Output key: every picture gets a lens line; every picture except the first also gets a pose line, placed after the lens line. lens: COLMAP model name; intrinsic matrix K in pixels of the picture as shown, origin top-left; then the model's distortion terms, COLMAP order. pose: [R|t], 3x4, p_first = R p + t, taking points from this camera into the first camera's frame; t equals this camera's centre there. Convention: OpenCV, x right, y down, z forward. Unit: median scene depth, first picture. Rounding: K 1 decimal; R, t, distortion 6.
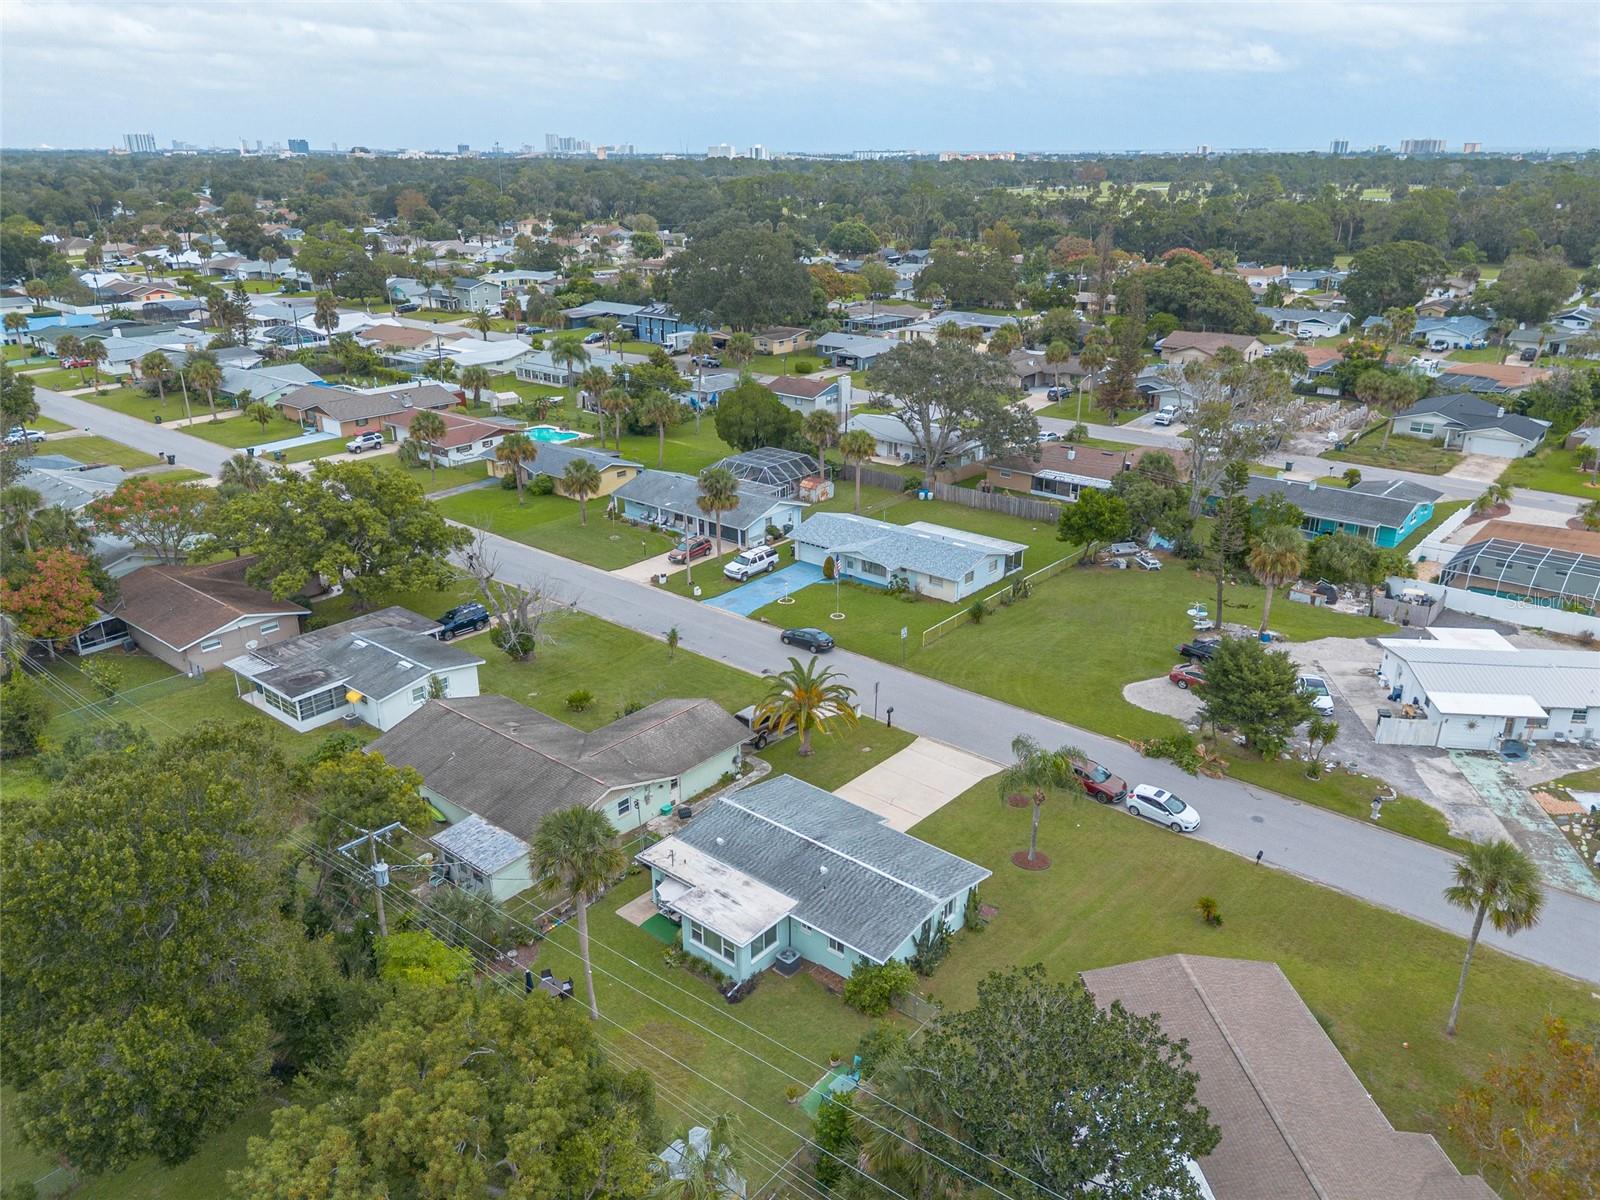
lens RADIAL K [[1145.6, 0, 792.9], [0, 1145.6, 602.5], [0, 0, 1]] dist [0.096911, -0.104852]
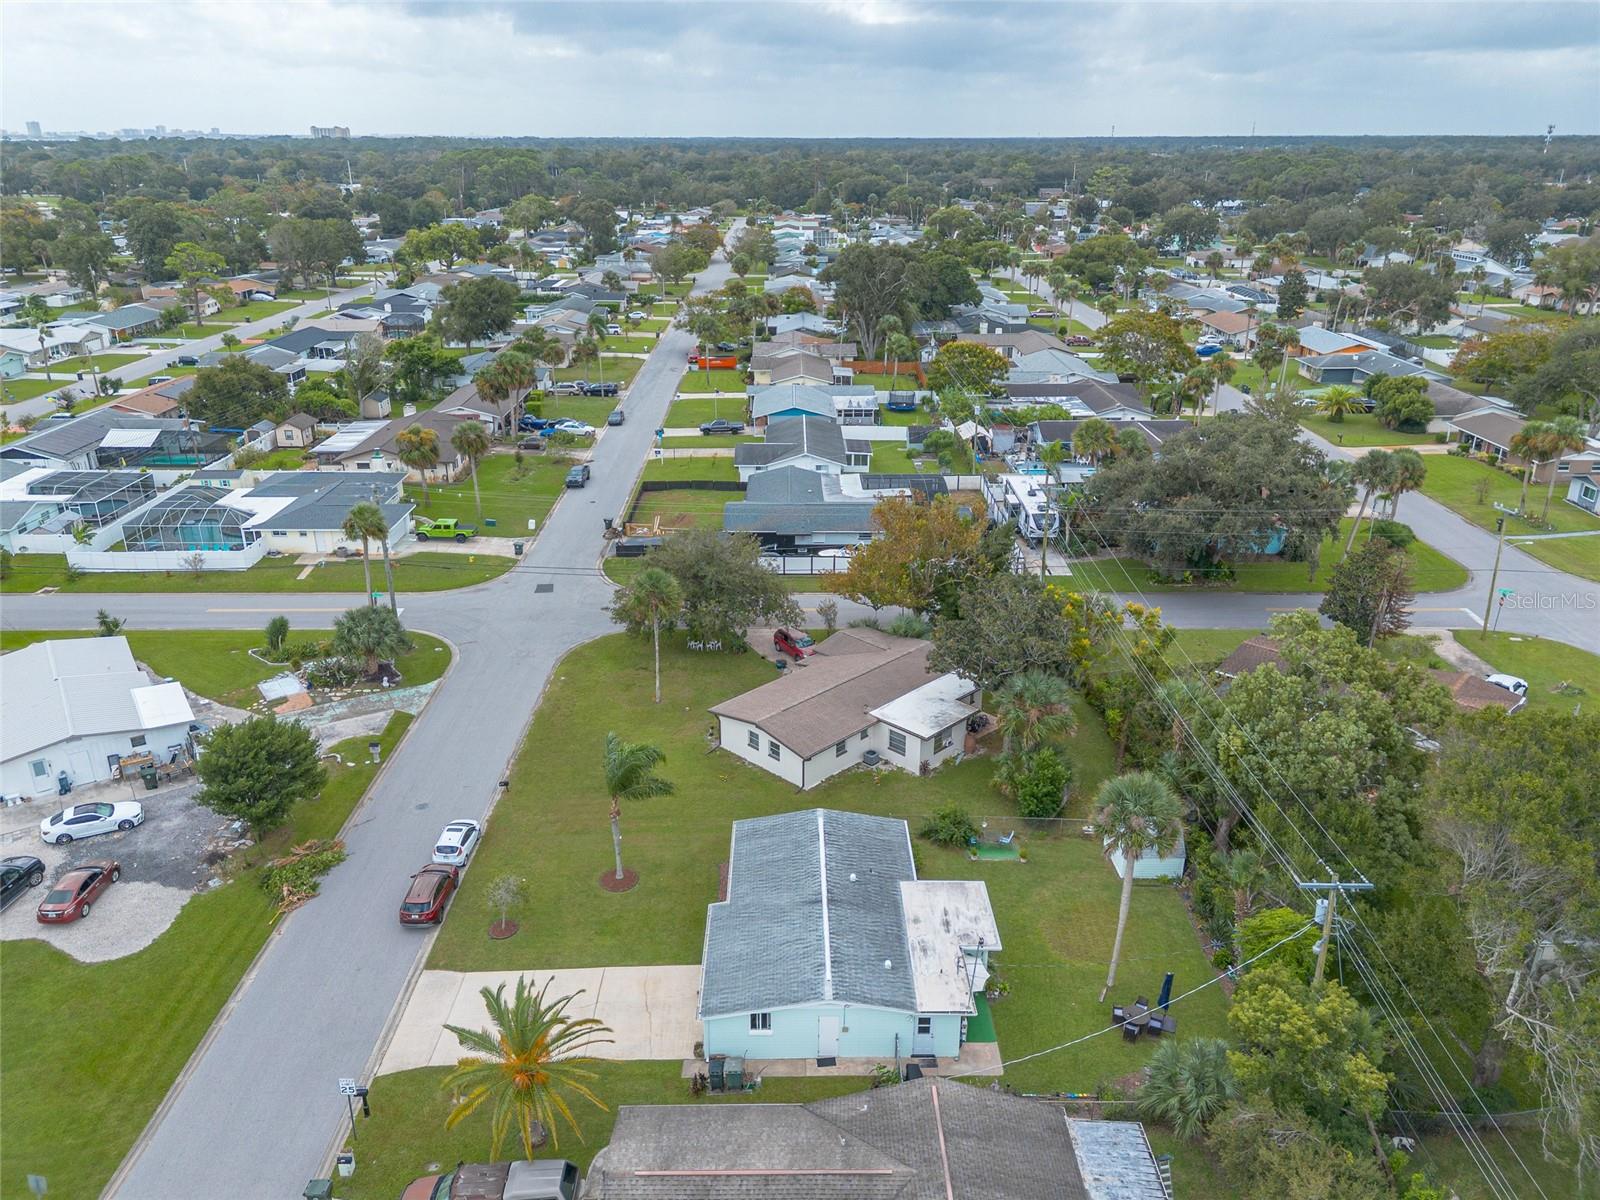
lens RADIAL K [[1145.6, 0, 792.9], [0, 1145.6, 602.5], [0, 0, 1]] dist [0.096911, -0.104852]
pose [[-0.652871, -0.281382, 0.703267, -0.326889], [0.277841, 0.774770, 0.567922, -0.301765], [-0.704673, 0.566176, -0.427646, 0.768410]]
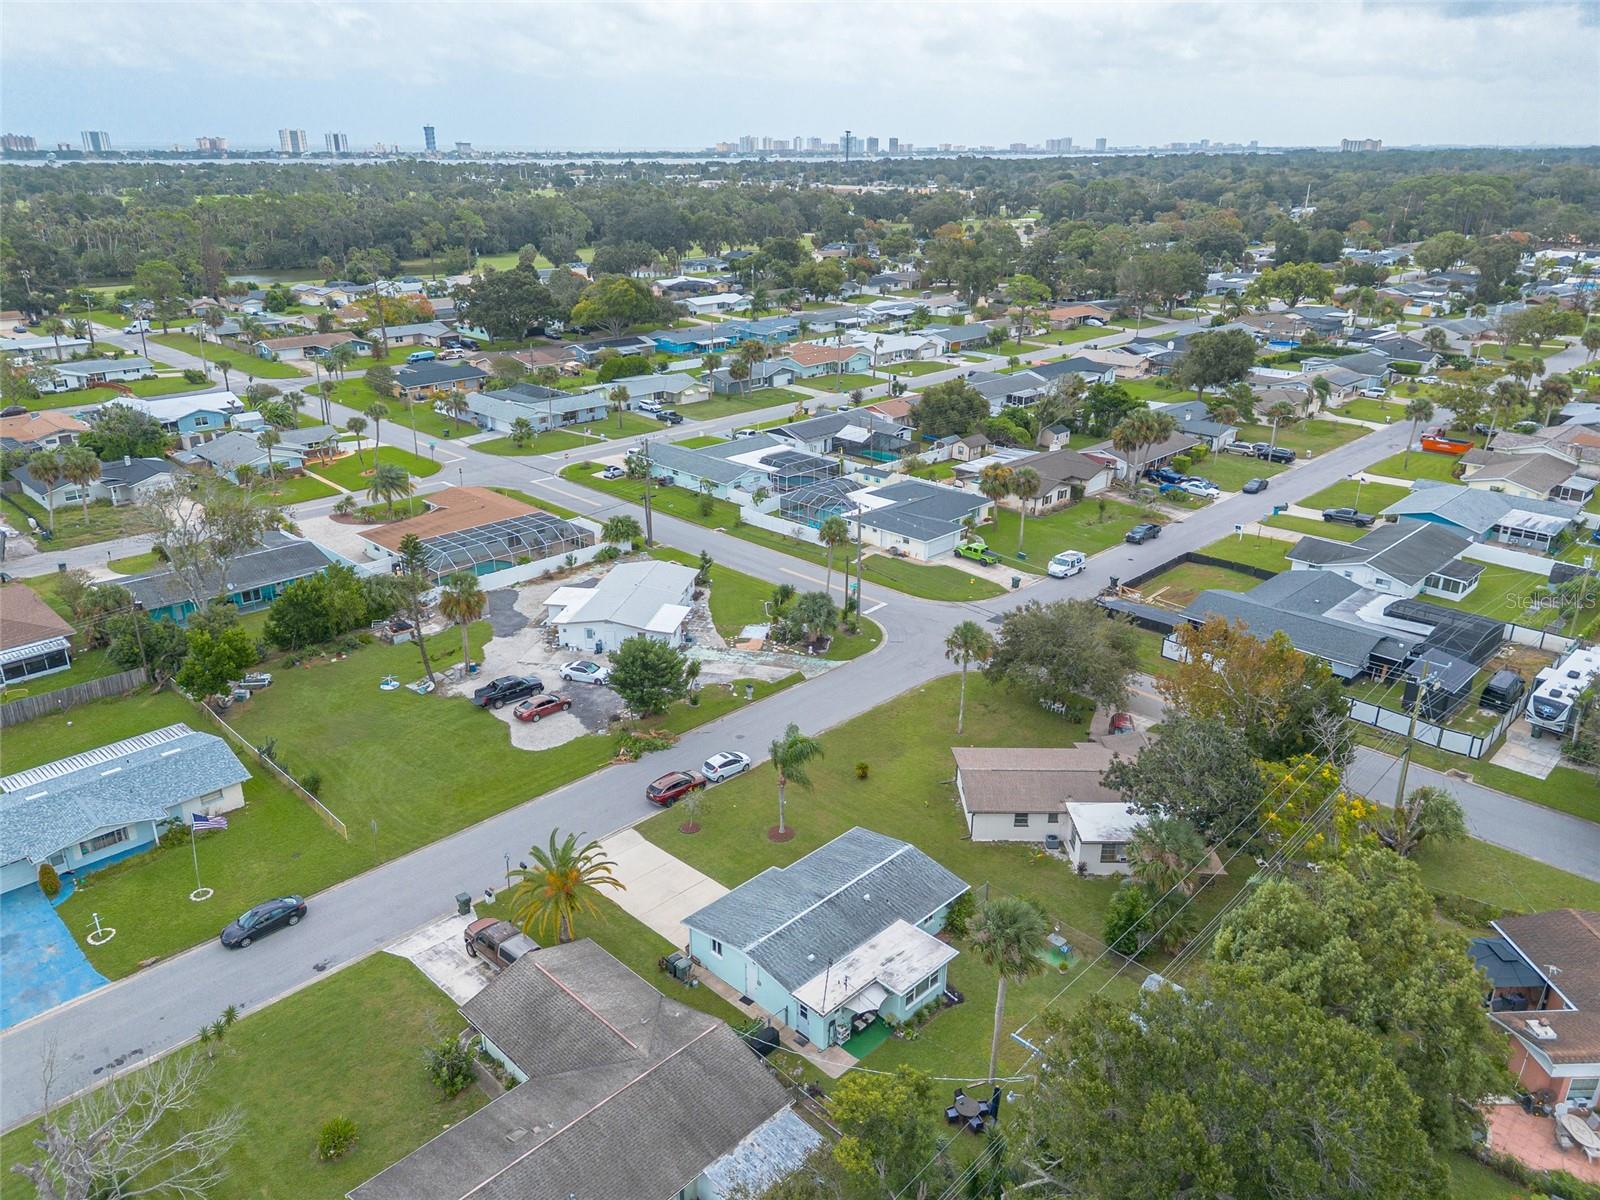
lens RADIAL K [[1145.6, 0, 792.9], [0, 1145.6, 602.5], [0, 0, 1]] dist [0.096911, -0.104852]
pose [[0.078620, -0.364916, 0.927715, -0.564107], [0.363135, 0.877143, 0.314250, -0.252997], [-0.928414, 0.312179, 0.201475, 0.428038]]
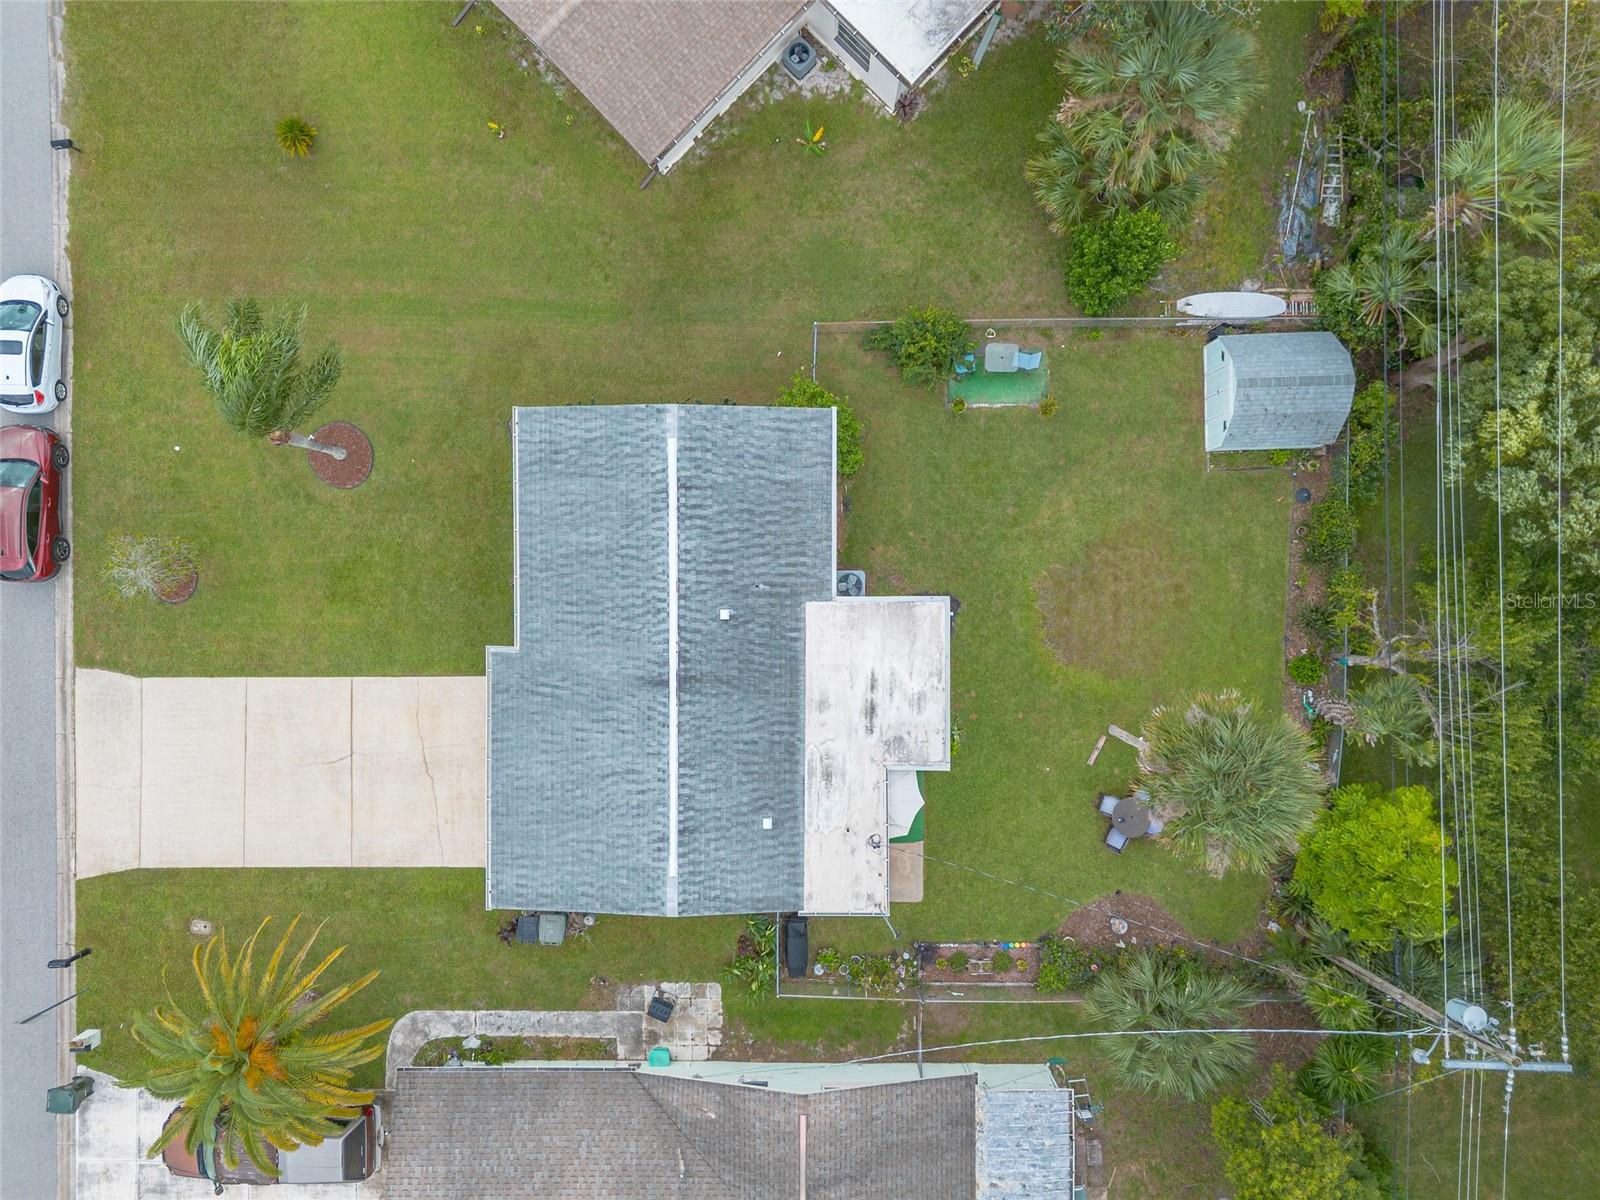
lens RADIAL K [[1145.6, 0, 792.9], [0, 1145.6, 602.5], [0, 0, 1]] dist [0.096911, -0.104852]
pose [[-0.650715, -0.759322, -0.000133, 0.005212], [0.292226, -0.250591, 0.922935, -0.164251], [-0.700838, 0.600529, 0.384957, 0.437713]]
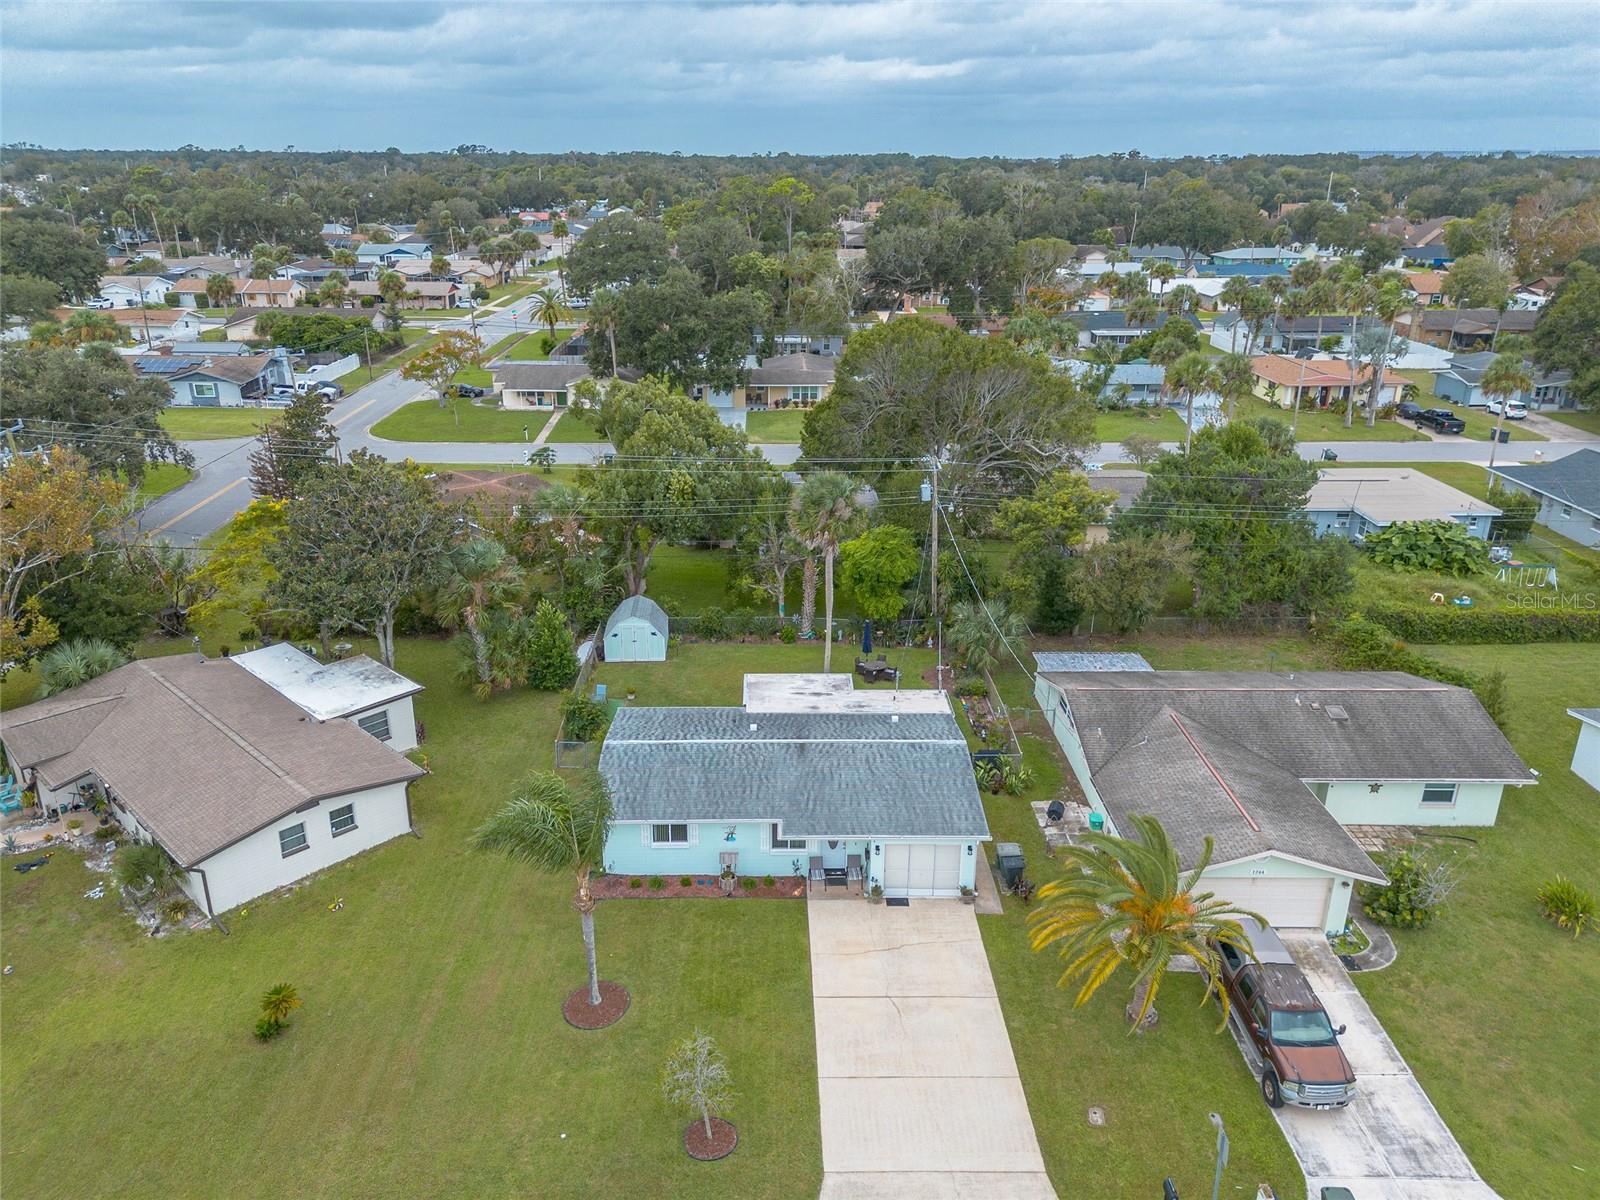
lens RADIAL K [[1145.6, 0, 792.9], [0, 1145.6, 602.5], [0, 0, 1]] dist [0.096911, -0.104852]
pose [[-0.745211, 0.238267, -0.622808, 0.289486], [-0.245735, 0.770128, 0.588657, -0.191999], [0.619899, 0.591719, -0.515357, 0.807759]]
